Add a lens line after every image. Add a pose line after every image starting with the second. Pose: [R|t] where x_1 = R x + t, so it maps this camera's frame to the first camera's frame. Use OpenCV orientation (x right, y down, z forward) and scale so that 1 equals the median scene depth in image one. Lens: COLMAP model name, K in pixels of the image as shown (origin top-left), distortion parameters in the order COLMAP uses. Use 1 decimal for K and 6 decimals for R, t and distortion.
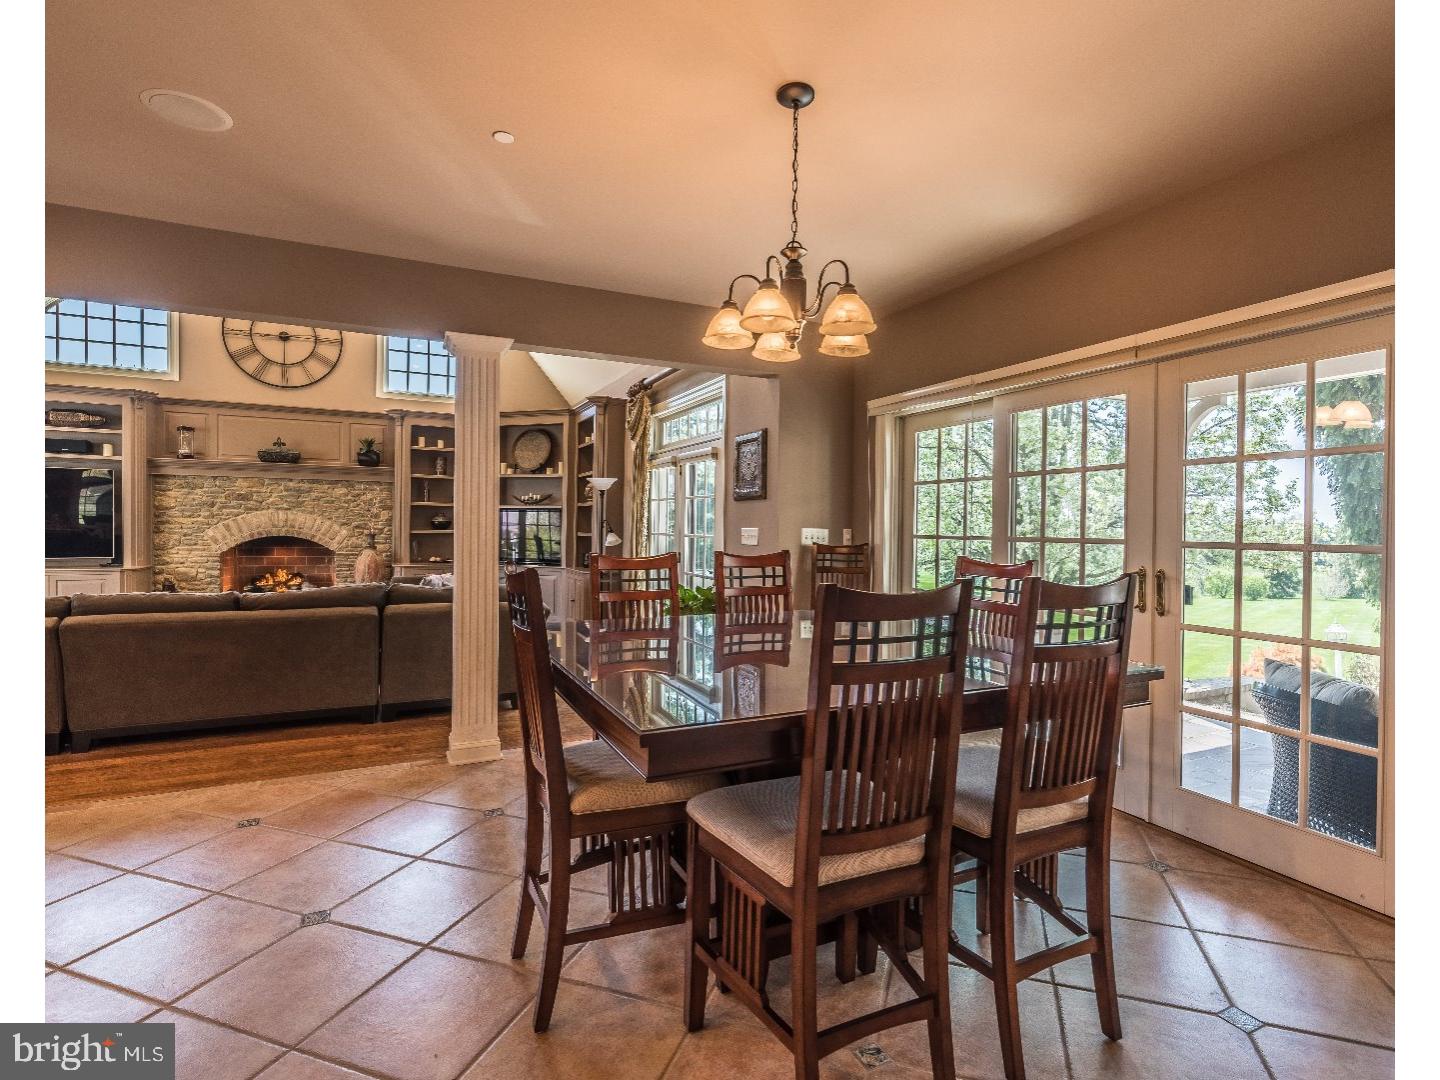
lens RADIAL K [[698.5, 0, 720.7], [0, 698.5, 537.5], [0, 0, 1]] dist [0.000736, 0.000947]
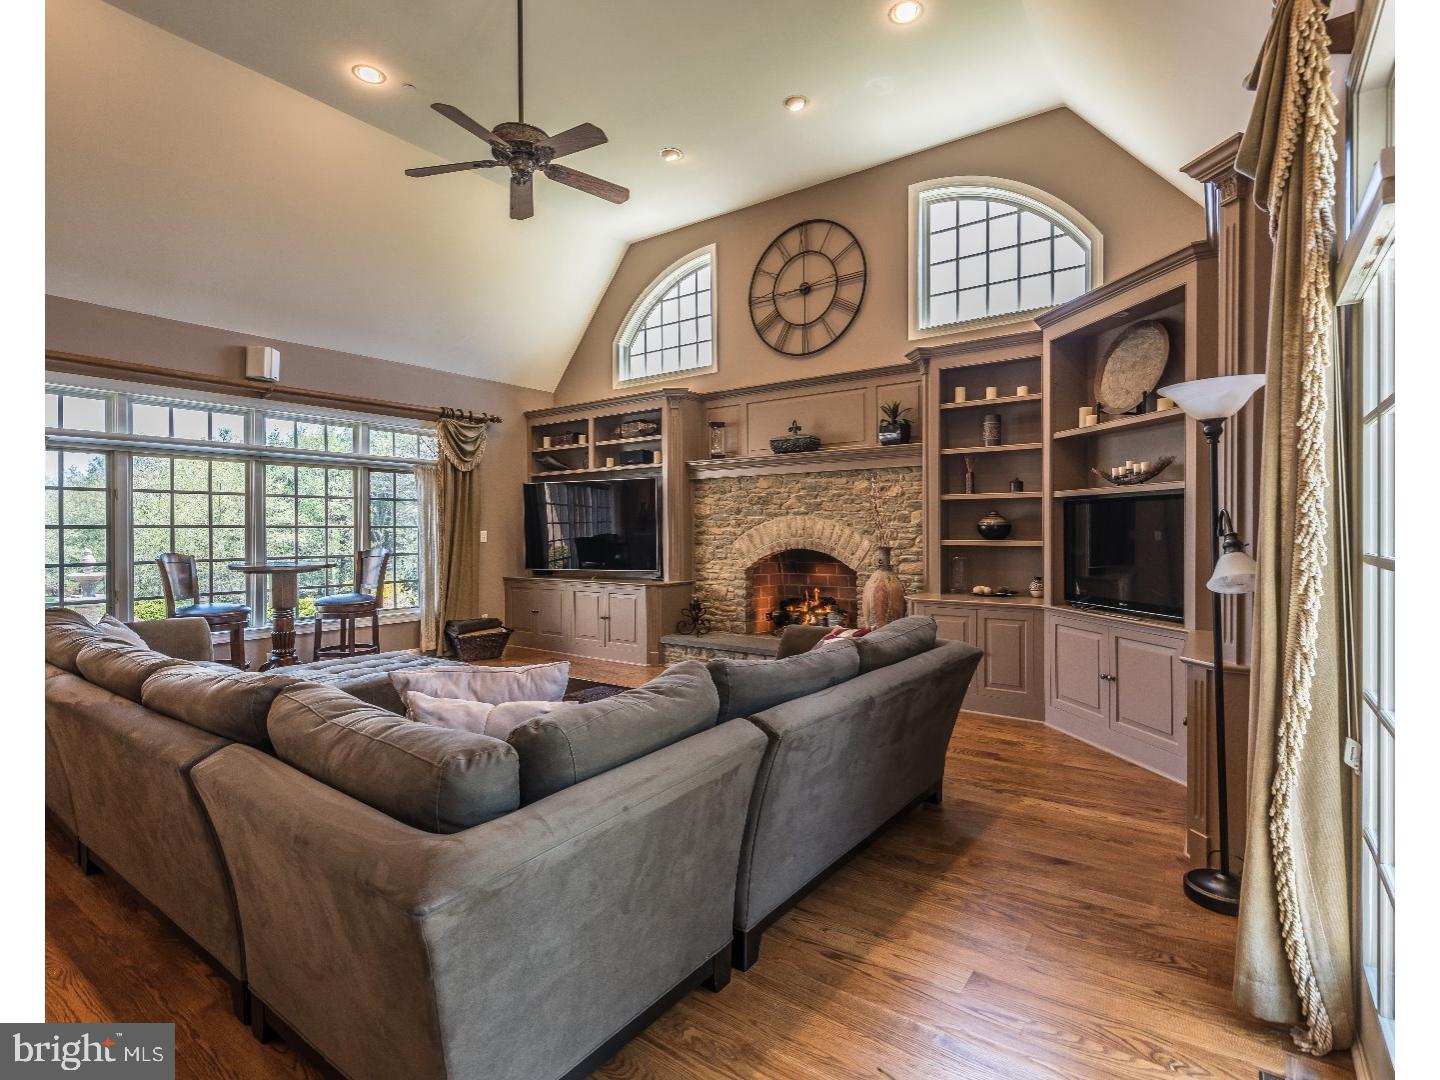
lens RADIAL K [[698.5, 0, 726.1], [0, 698.5, 526.2], [0, 0, 1]] dist [0.000736, 0.000947]
pose [[0.505676, -0.015755, -0.862579, -0.011351], [0.002410, 0.999855, -0.016849, -0.014229], [0.862720, 0.006441, 0.505641, 0.543723]]
